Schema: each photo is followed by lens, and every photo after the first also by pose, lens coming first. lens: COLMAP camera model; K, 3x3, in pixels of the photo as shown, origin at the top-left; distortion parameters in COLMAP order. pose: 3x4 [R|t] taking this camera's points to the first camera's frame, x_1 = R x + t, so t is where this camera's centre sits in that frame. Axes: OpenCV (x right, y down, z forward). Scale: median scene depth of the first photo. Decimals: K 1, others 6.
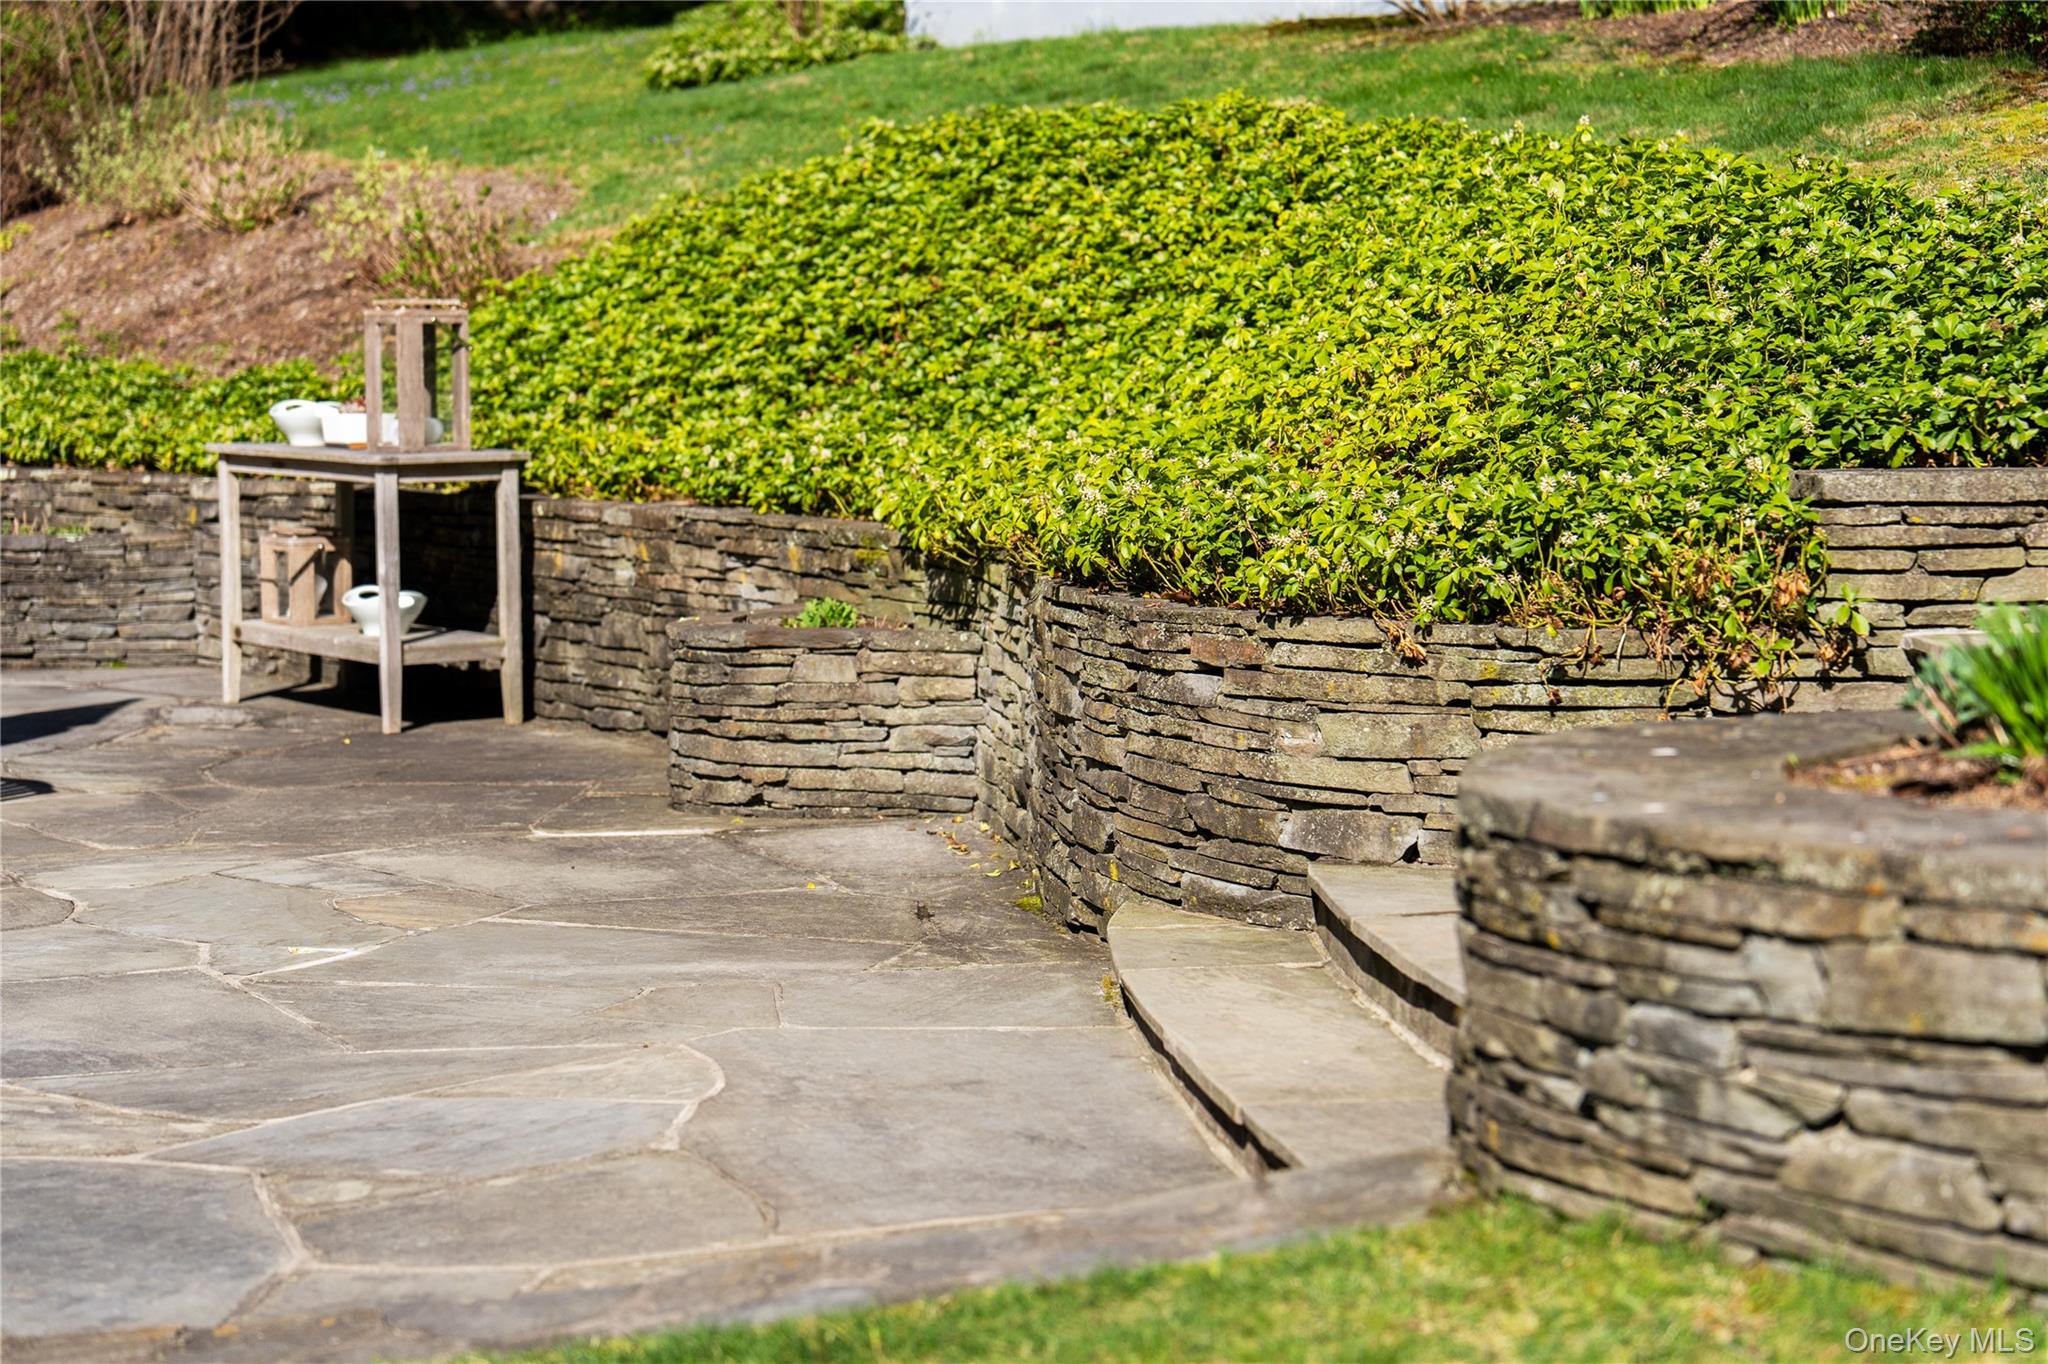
lens RADIAL K [[4033.0, 0, 1024.0], [0, 4033.0, 682.0], [0, 0, 1]] dist [0.016300, -0.068896]
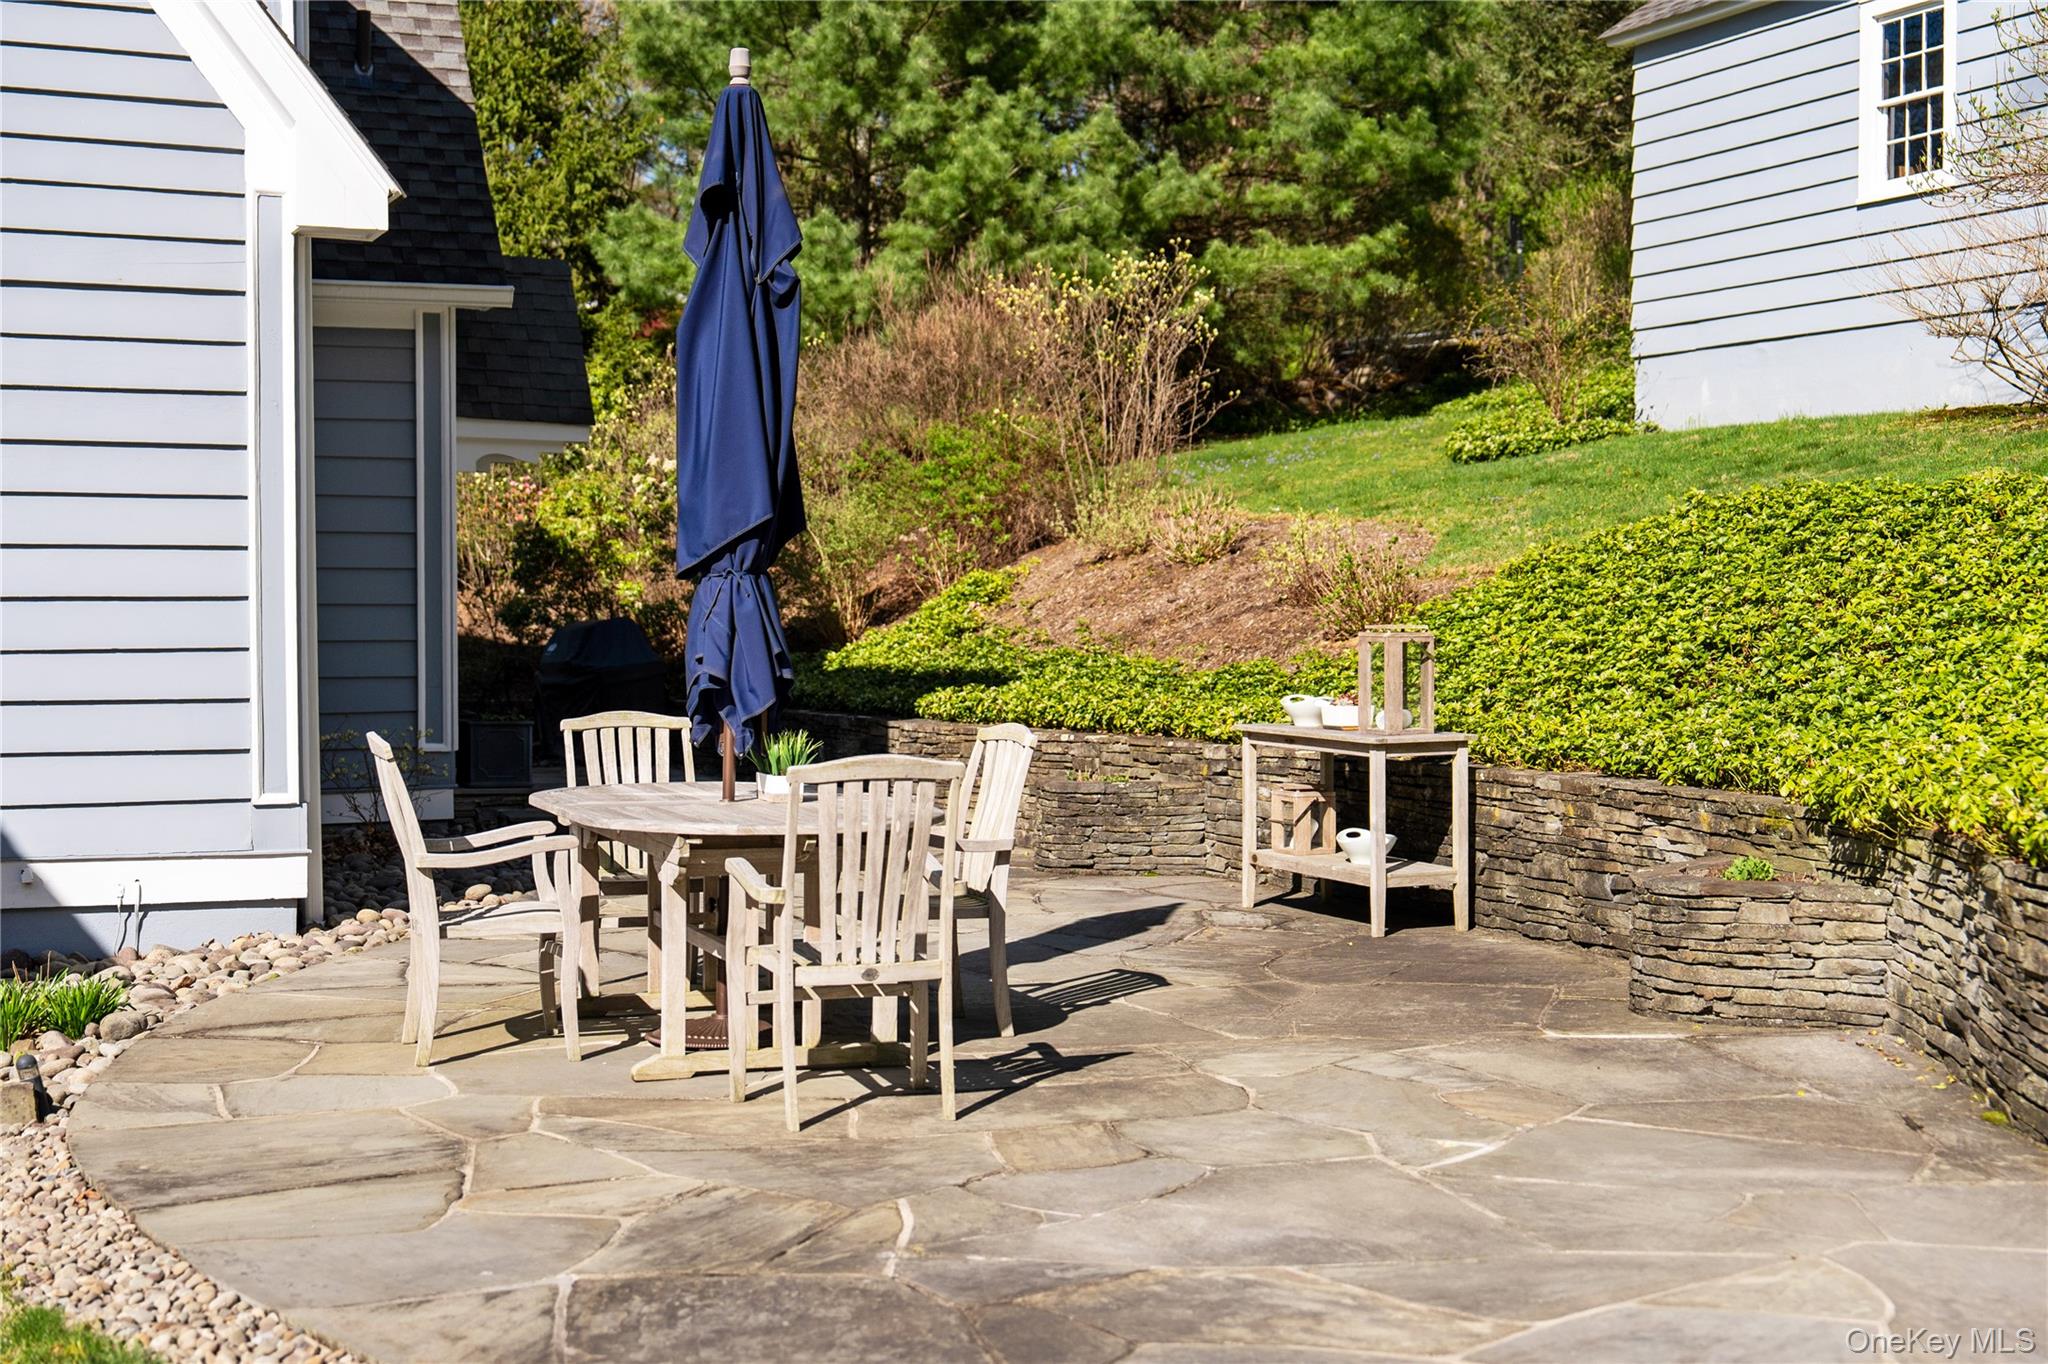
lens RADIAL K [[2658.2, 0, 1024.0], [0, 2658.2, 682.0], [0, 0, 1]] dist [0.003400, 0.009561]
pose [[0.979335, 0.005551, -0.202166, -0.089639], [-0.017342, 0.998246, -0.056597, -0.020555], [0.201498, 0.058933, 0.977714, 0.075292]]
